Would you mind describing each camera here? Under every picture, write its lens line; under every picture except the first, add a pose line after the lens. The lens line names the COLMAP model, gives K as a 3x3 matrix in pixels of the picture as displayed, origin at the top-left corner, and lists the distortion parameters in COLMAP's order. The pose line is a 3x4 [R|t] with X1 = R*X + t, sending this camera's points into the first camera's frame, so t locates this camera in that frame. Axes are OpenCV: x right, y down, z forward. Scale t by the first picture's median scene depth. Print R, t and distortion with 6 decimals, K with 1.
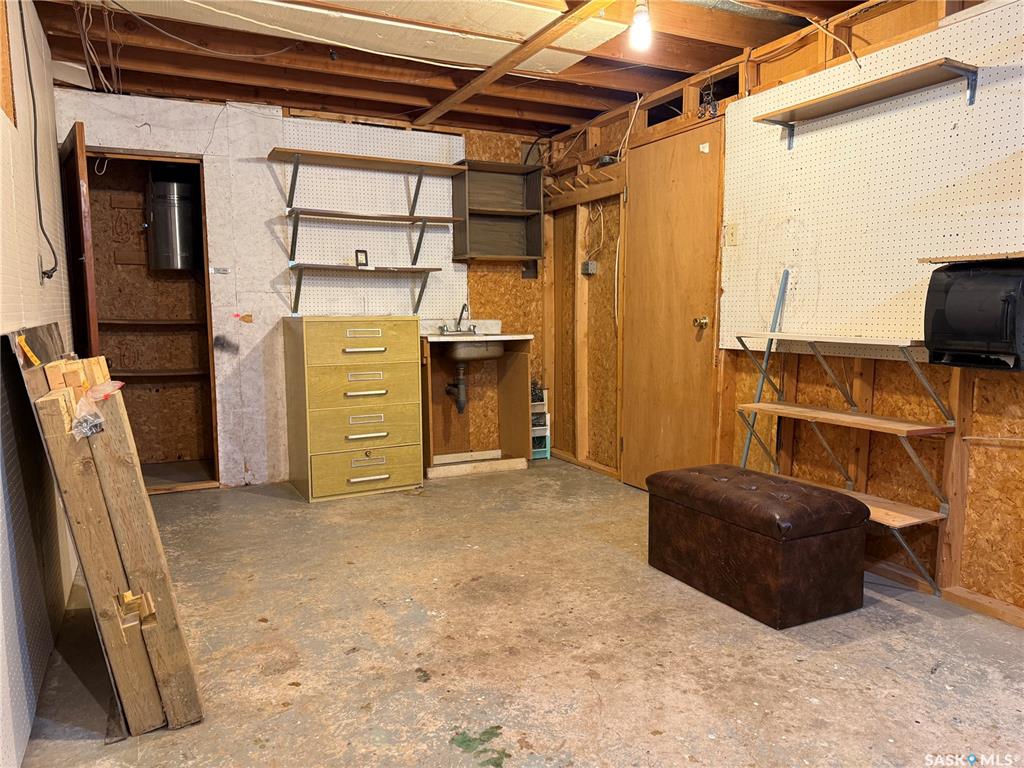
lens RADIAL K [[729.8, 0, 514.2], [0, 729.8, 388.3], [0, 0, 1]] dist [0.043904, -0.013853]
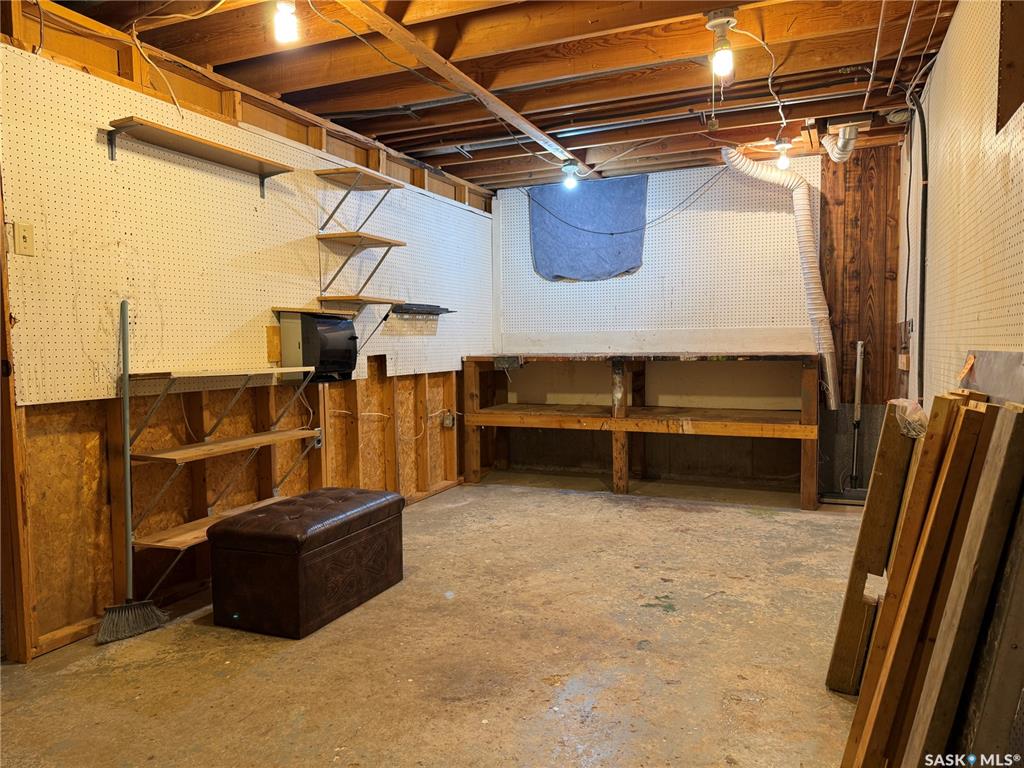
lens RADIAL K [[729.8, 0, 512.8], [0, 729.8, 385.7], [0, 0, 1]] dist [0.043904, -0.013853]
pose [[-0.651974, -0.034656, 0.757449, -0.792083], [0.099505, 0.986405, 0.130780, -0.179667], [-0.751684, 0.160635, -0.639662, 1.681860]]
